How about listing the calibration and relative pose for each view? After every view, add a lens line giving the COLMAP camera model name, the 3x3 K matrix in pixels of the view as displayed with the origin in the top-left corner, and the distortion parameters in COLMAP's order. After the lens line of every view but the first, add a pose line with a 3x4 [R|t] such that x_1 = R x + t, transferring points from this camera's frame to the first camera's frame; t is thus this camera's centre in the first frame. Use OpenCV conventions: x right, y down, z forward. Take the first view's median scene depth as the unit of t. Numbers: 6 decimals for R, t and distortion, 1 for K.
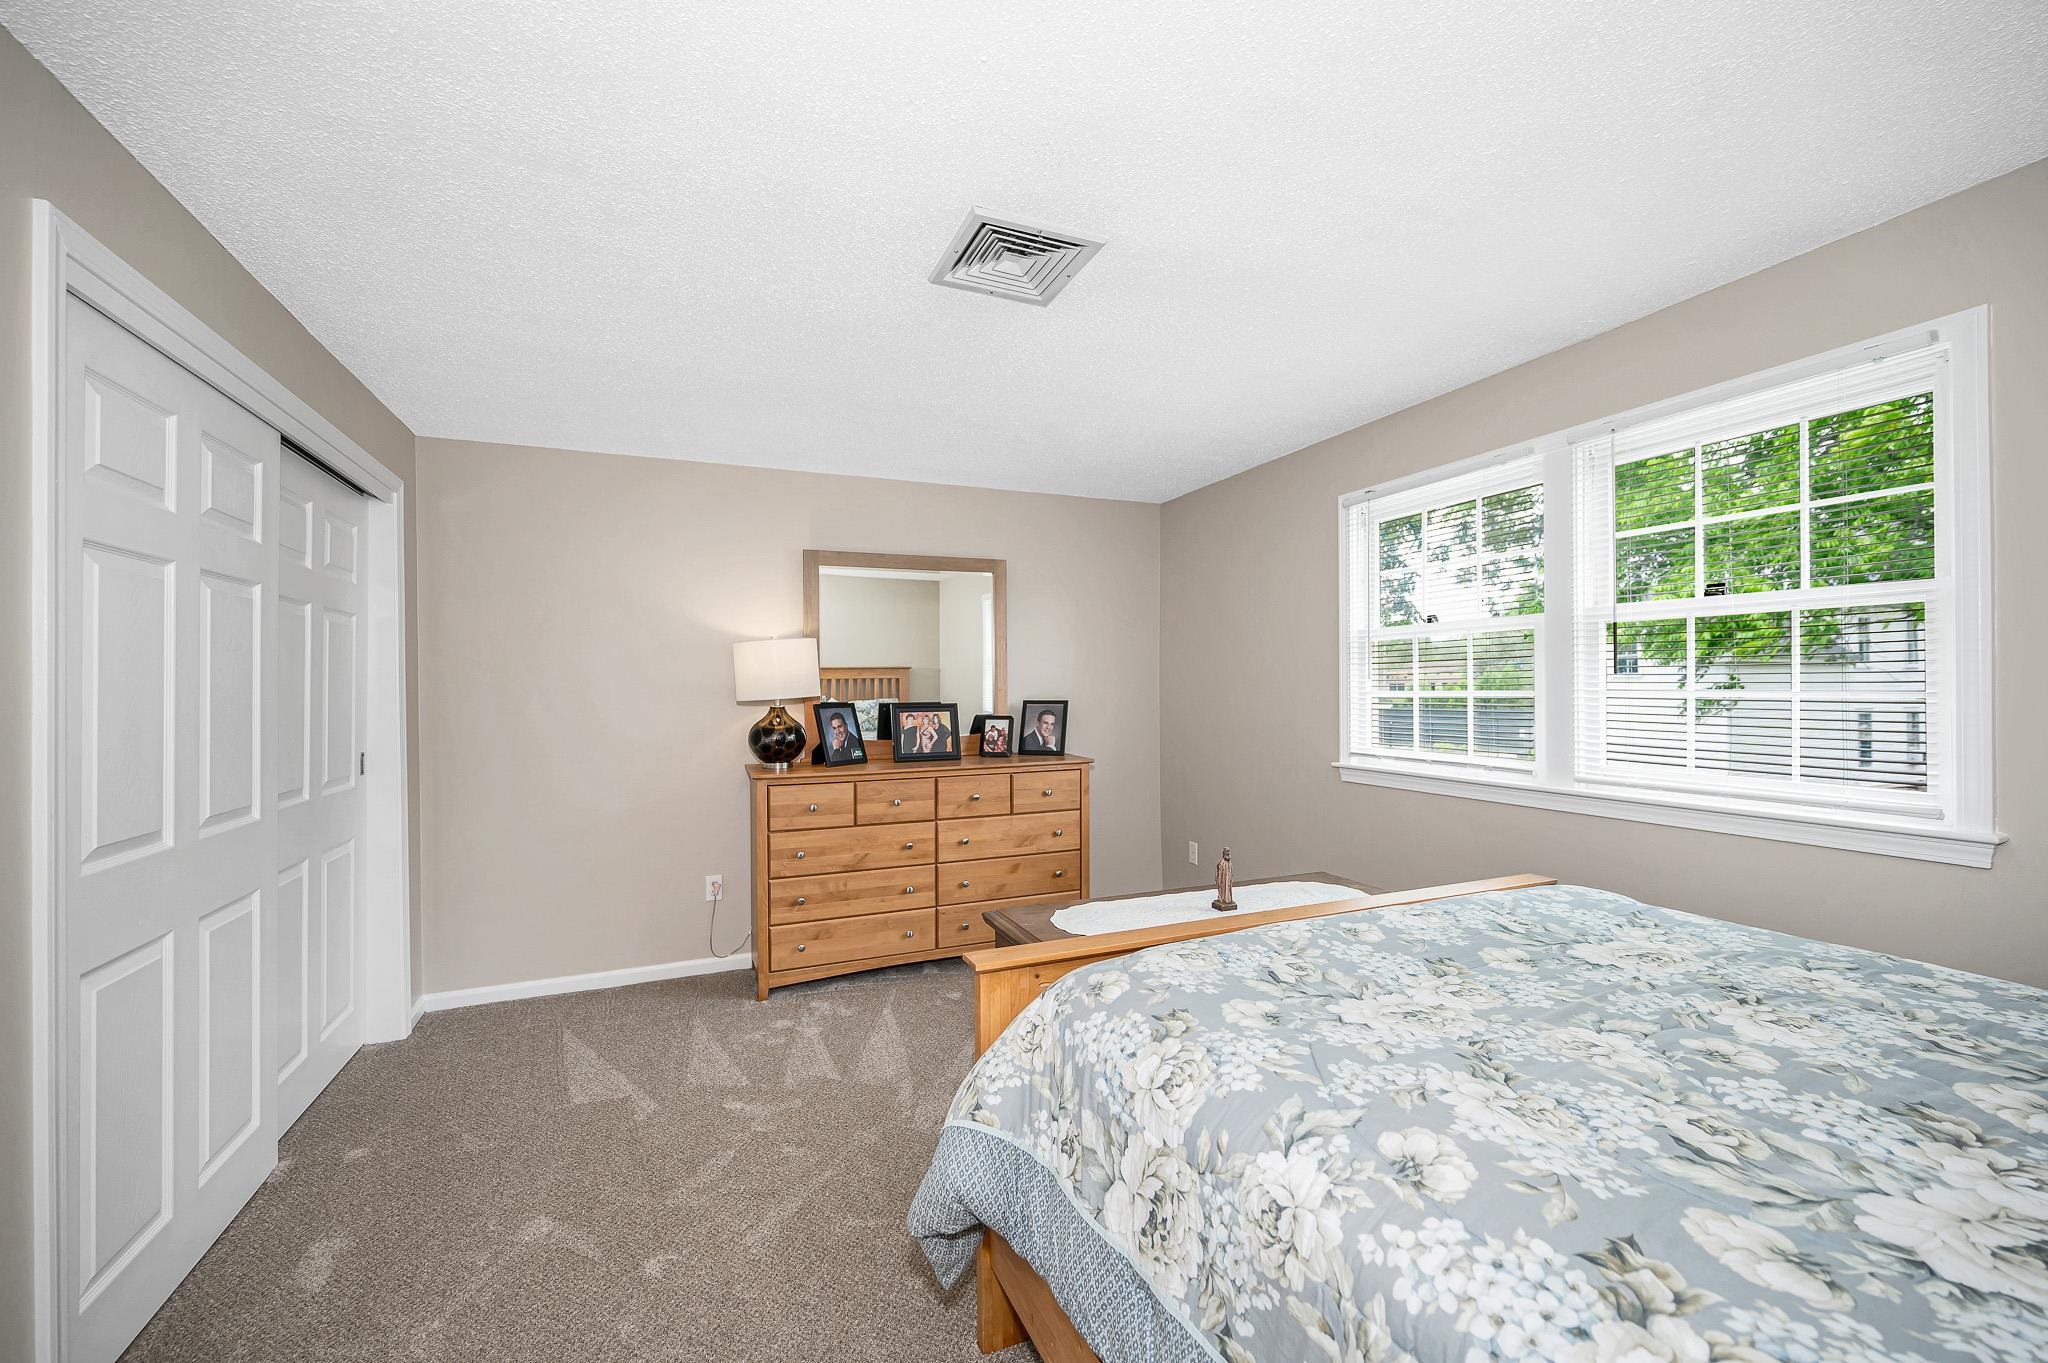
lens RADIAL K [[846.0, 0, 1026.0], [0, 846.0, 686.7], [0, 0, 1]] dist [0.002826, -0.000796]
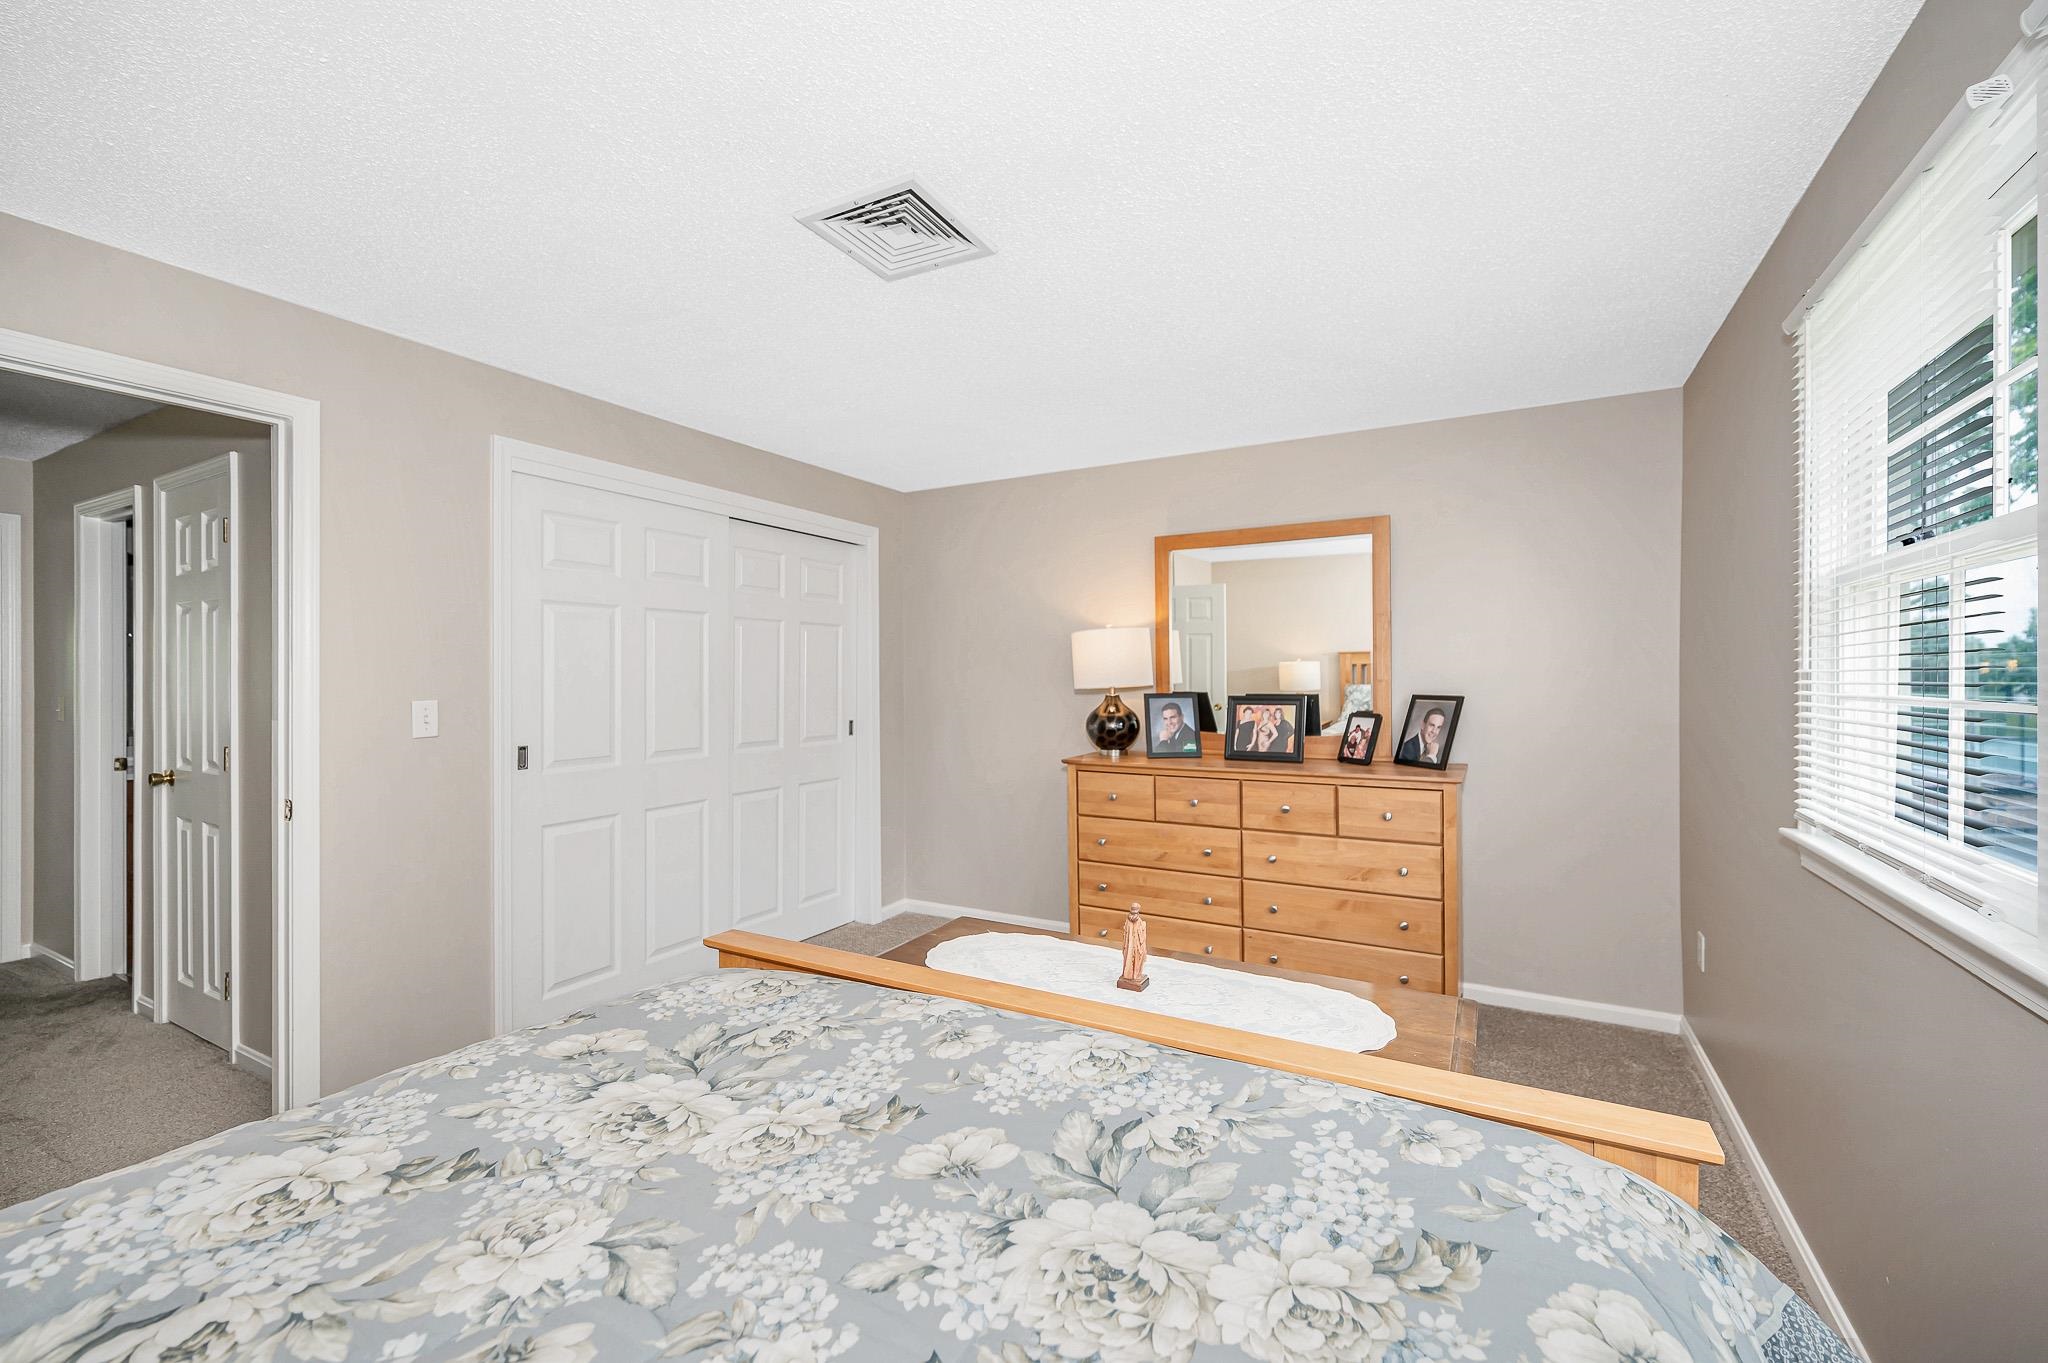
lens RADIAL K [[846.0, 0, 1021.8], [0, 846.0, 673.7], [0, 0, 1]] dist [0.002826, -0.000796]
pose [[0.604879, 0.002807, -0.796313, 0.450357], [0.000077, 0.999994, 0.003583, -0.006160], [0.796318, -0.002228, 0.604875, 0.286747]]
